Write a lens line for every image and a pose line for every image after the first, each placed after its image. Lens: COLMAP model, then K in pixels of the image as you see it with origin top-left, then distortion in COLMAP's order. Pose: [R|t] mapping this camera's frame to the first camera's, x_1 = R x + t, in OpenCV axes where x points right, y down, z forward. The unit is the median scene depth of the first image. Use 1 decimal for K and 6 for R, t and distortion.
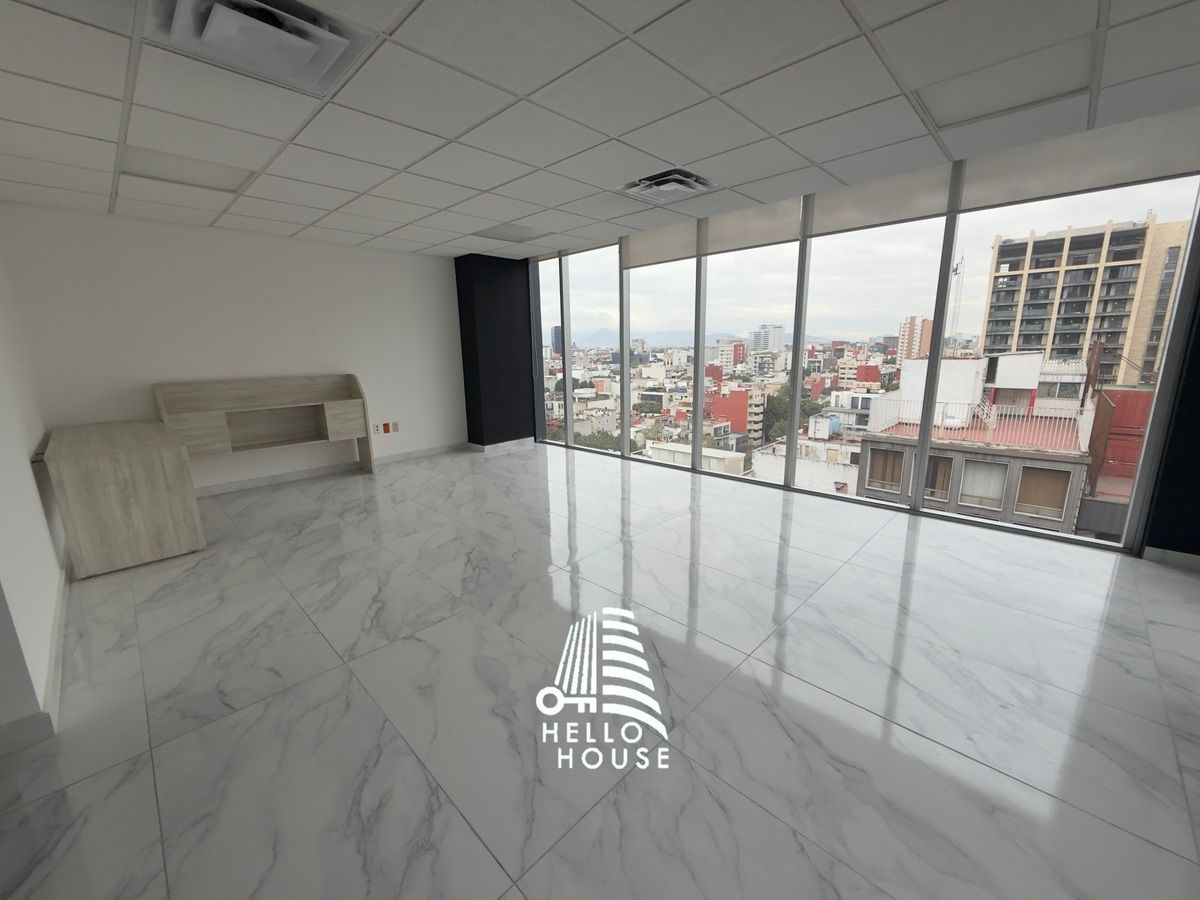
lens RADIAL K [[477.0, 0, 596.5], [0, 477.0, 451.1], [0, 0, 1]] dist [-0.000812, -0.000101]
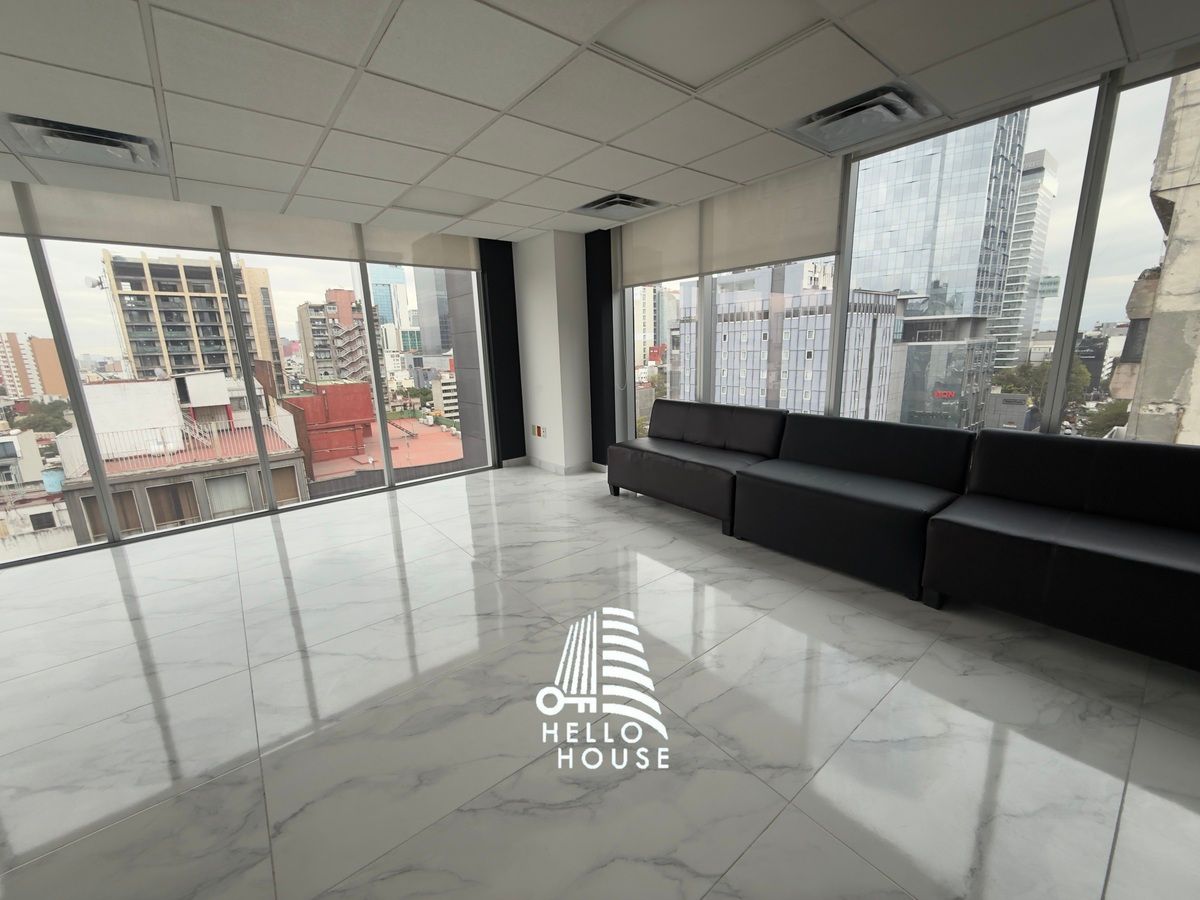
lens RADIAL K [[477.0, 0, 596.5], [0, 477.0, 451.1], [0, 0, 1]] dist [-0.000812, -0.000101]
pose [[0.121076, -0.199424, 0.972405, -0.329129], [0.239960, 0.956438, 0.166272, -0.033364], [-0.963203, 0.213207, 0.163655, 0.151986]]
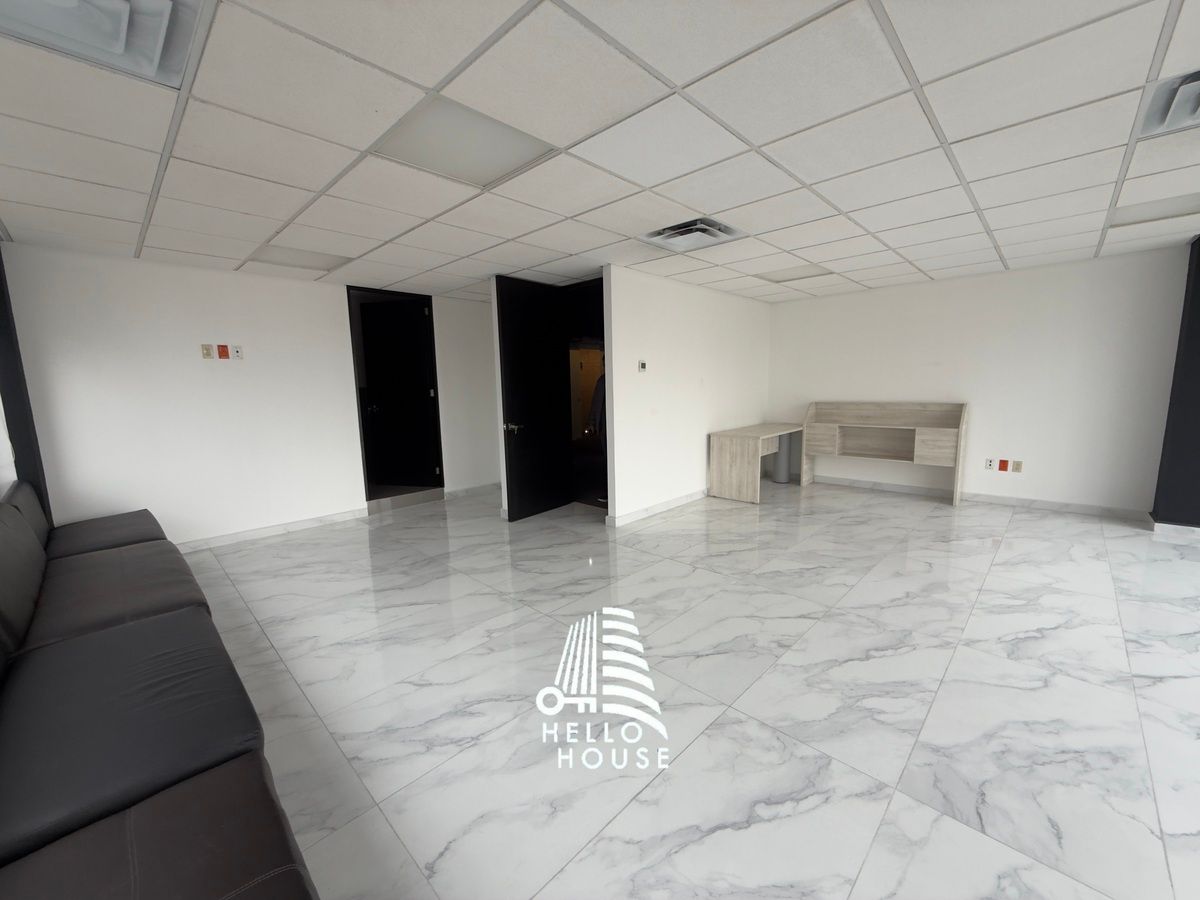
lens RADIAL K [[477.0, 0, 596.5], [0, 477.0, 451.1], [0, 0, 1]] dist [-0.000812, -0.000101]
pose [[0.002972, 0.158144, -0.987412, 0.436940], [-0.189800, 0.969556, 0.154713, -0.067373], [0.981818, 0.186951, 0.032897, 0.212917]]
